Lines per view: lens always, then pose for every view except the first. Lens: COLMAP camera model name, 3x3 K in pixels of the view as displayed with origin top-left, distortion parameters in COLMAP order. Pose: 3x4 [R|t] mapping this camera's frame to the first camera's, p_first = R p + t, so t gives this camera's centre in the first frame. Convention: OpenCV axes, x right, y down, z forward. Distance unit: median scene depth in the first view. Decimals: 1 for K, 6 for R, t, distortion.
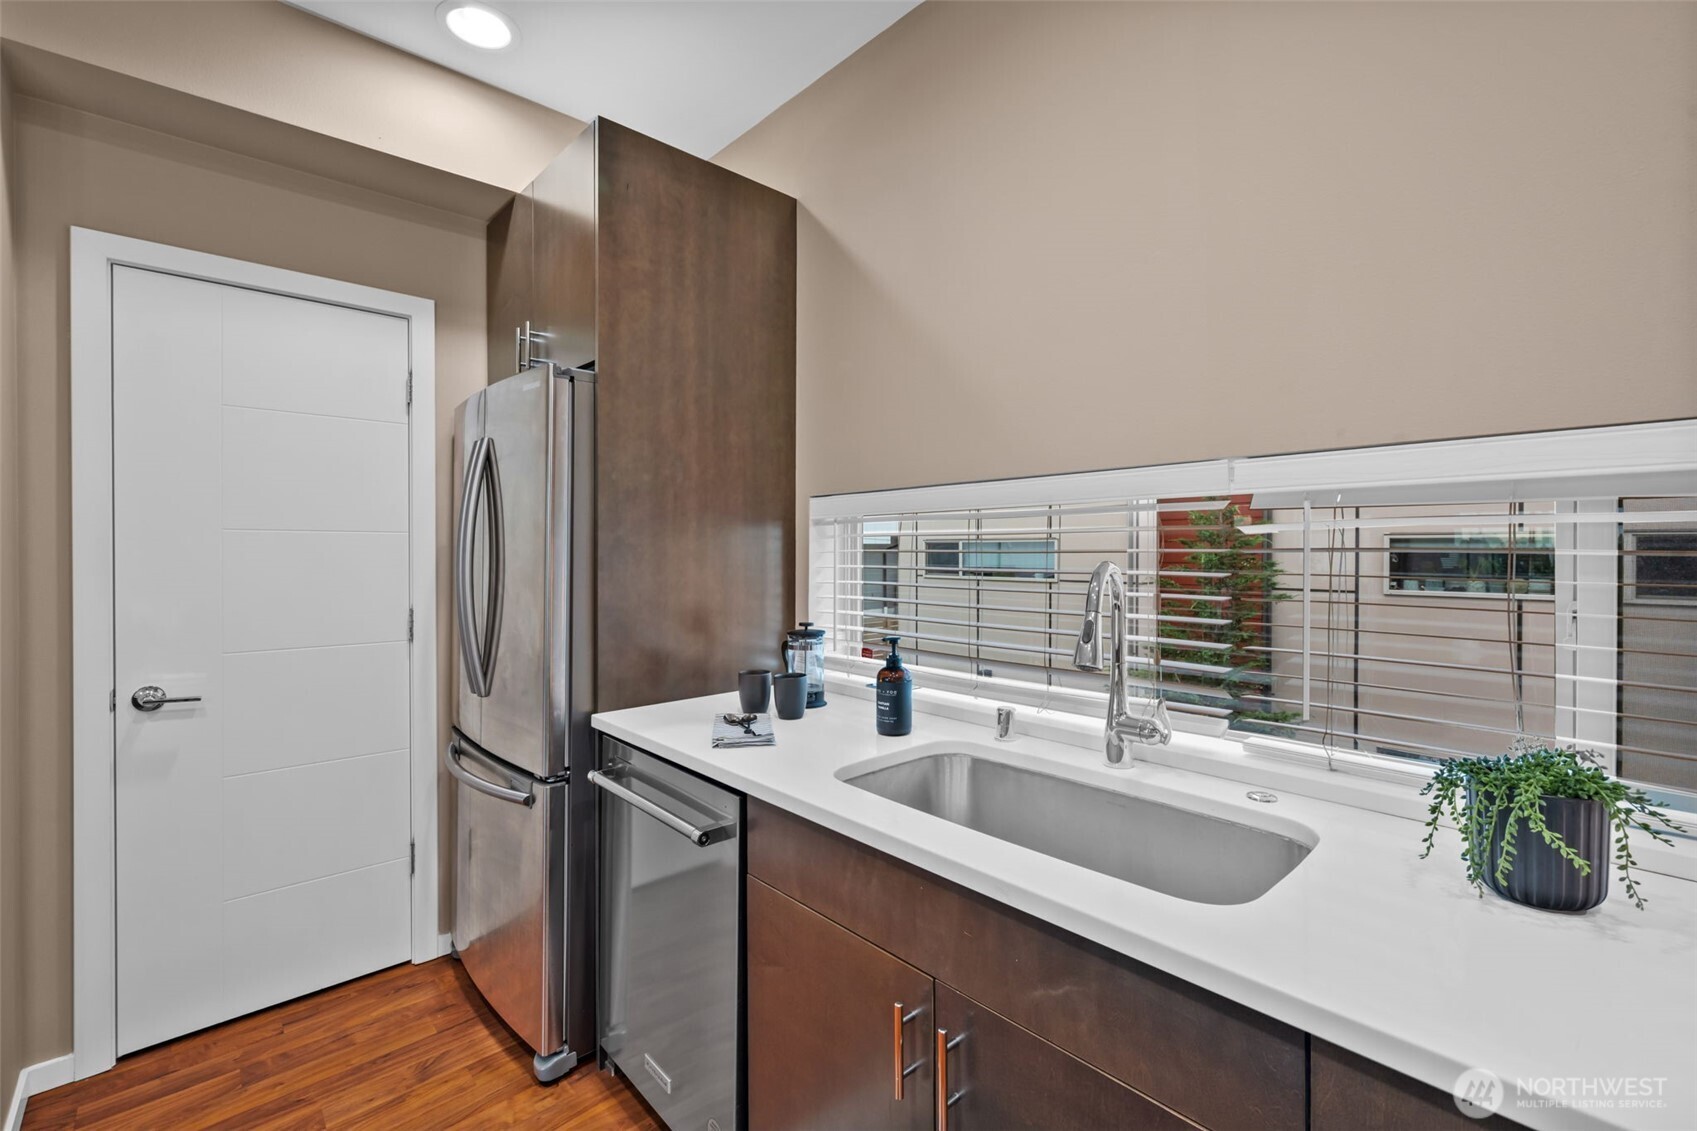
lens RADIAL K [[731.1, 0, 845.2], [0, 731.1, 566.5], [0, 0, 1]] dist [-0.005935, -0.000382]
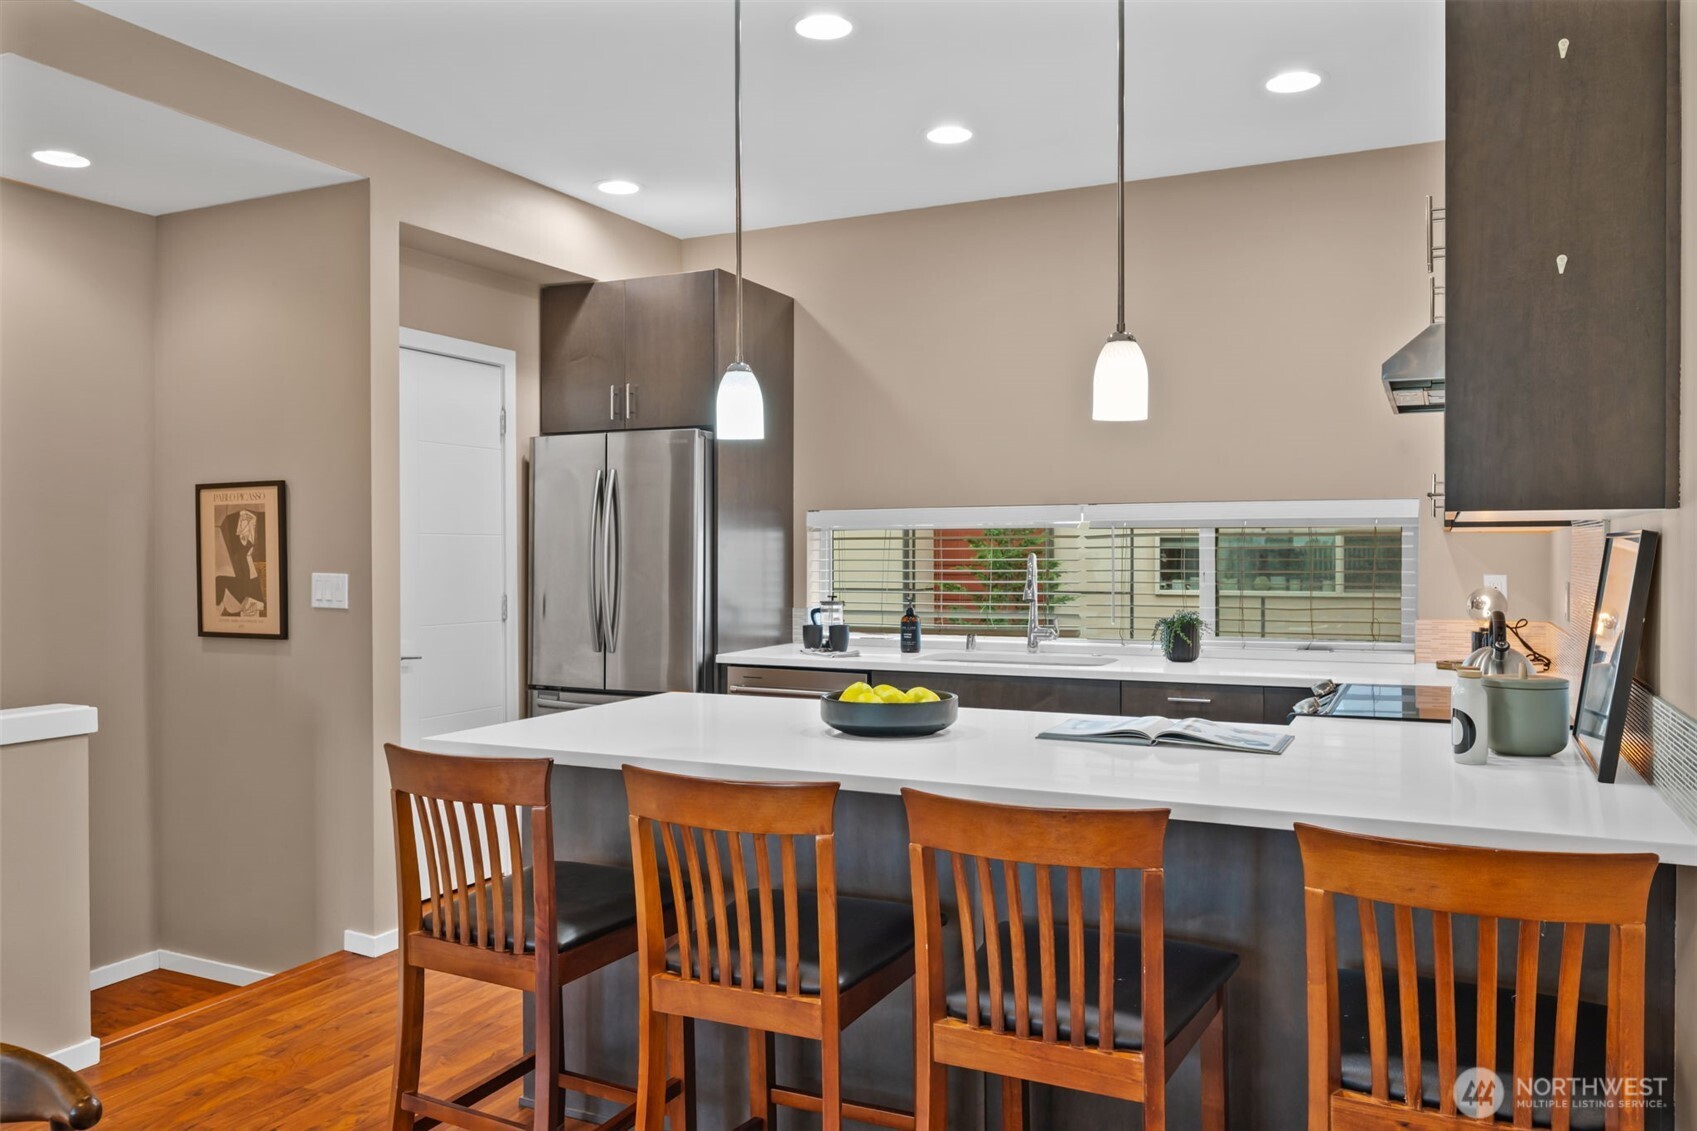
lens RADIAL K [[1265.1, 0, 843.6], [0, 1265.1, 556.5], [0, 0, 1]] dist [-0.004307, 0.019786]
pose [[0.925437, -0.002593, 0.378894, -0.903811], [0.009470, 0.999822, -0.016289, 0.033205], [-0.378784, 0.018663, 0.925297, -1.285876]]
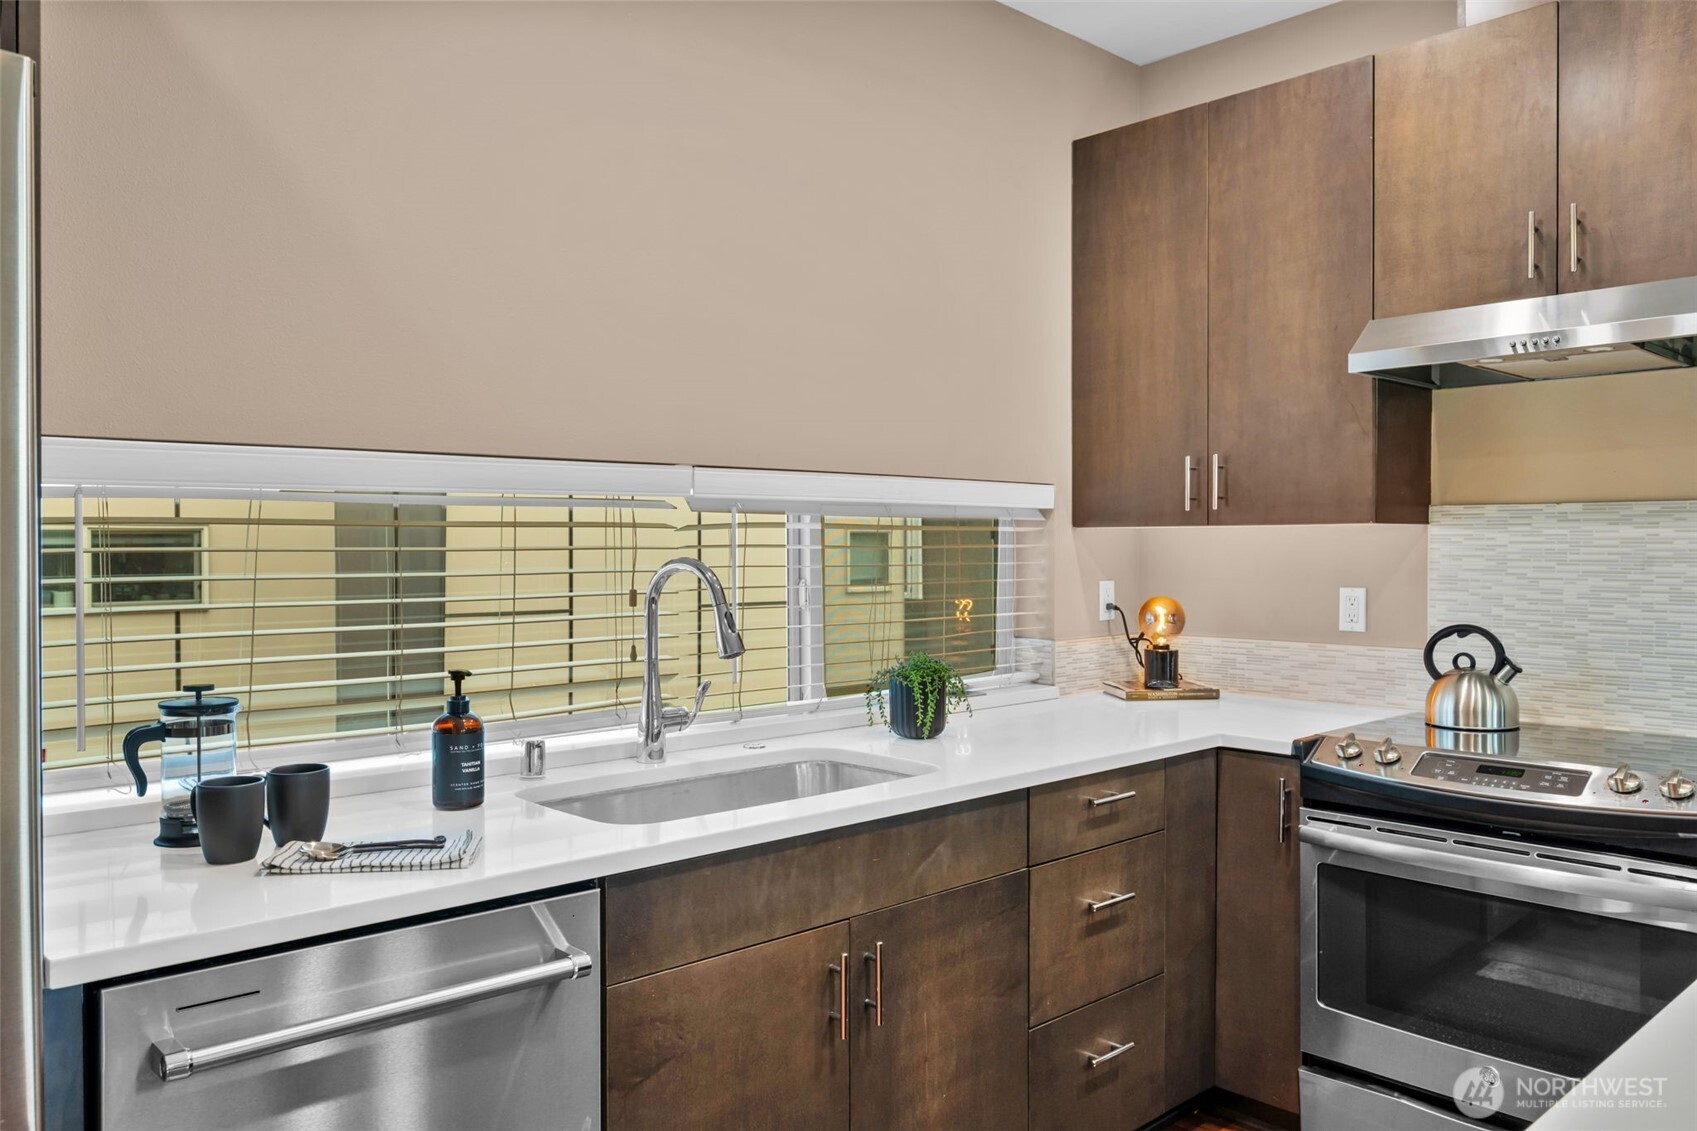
lens RADIAL K [[1265.1, 0, 858.5], [0, 1265.1, 555.9], [0, 0, 1]] dist [-0.004307, 0.019786]
pose [[-0.018741, -0.008498, 0.999788, -0.847860], [0.022620, 0.999704, 0.008921, -0.012534], [-0.999568, 0.022782, -0.018543, 0.455896]]
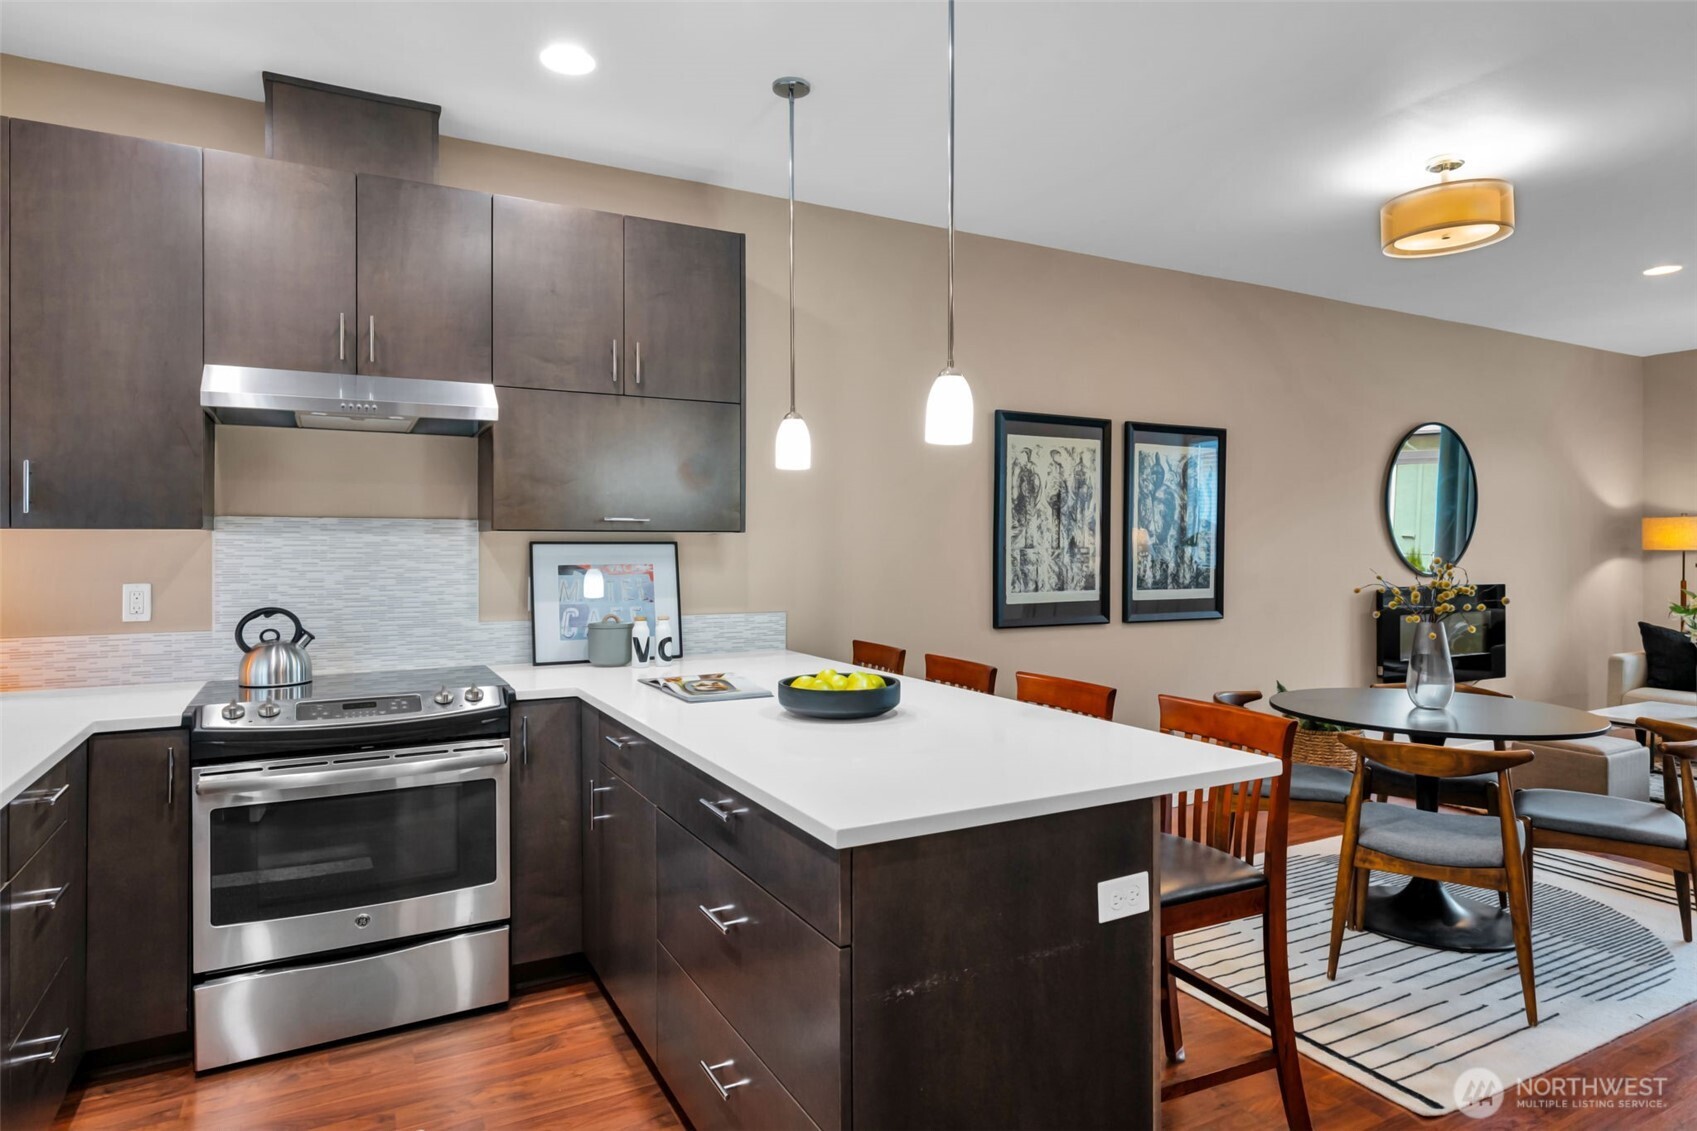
lens RADIAL K [[973.9, 0, 847.0], [0, 973.9, 546.0], [0, 0, 1]] dist [0.002148, -0.001745]
pose [[-0.971044, 0.002357, 0.238888, -0.641086], [0.007230, 0.999783, 0.019524, -0.019578], [-0.238790, 0.020686, -0.970851, 0.893208]]
